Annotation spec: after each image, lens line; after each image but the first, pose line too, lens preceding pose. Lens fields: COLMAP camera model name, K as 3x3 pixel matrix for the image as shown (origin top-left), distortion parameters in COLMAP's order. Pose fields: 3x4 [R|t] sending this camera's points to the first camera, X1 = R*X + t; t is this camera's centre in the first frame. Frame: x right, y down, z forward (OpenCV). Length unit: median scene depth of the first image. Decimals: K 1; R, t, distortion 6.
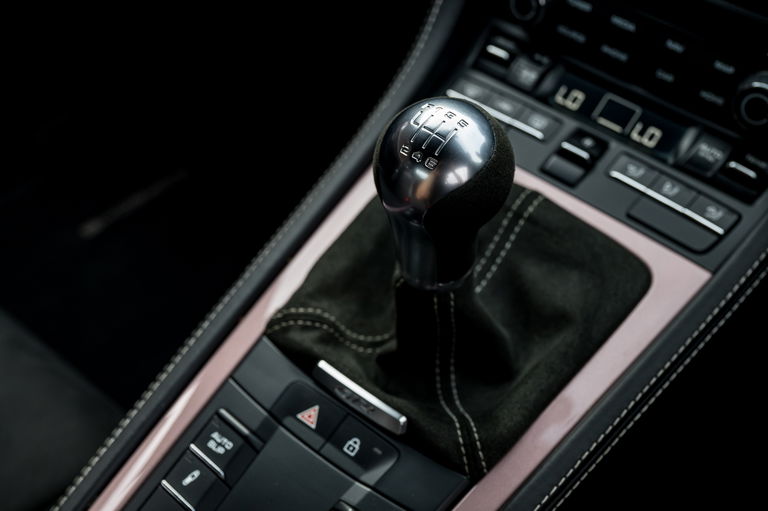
lens RADIAL K [[1099.5, 0, 383.8], [0, 1099.5, 255.4], [0, 0, 1]] dist [-0.022088, 0.000000]
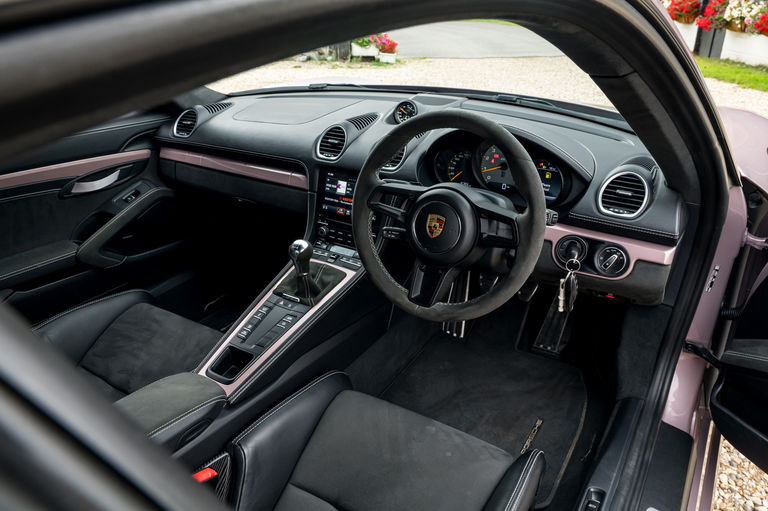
lens RADIAL K [[595.1, 0, 384.3], [0, 595.1, 256.8], [0, 0, 1]] dist [0.016608, 0.004395]
pose [[0.992122, -0.094452, 0.082296, 0.198225], [0.116279, 0.938751, -0.324384, 0.883256], [-0.046616, 0.331398, 0.942339, -1.714177]]
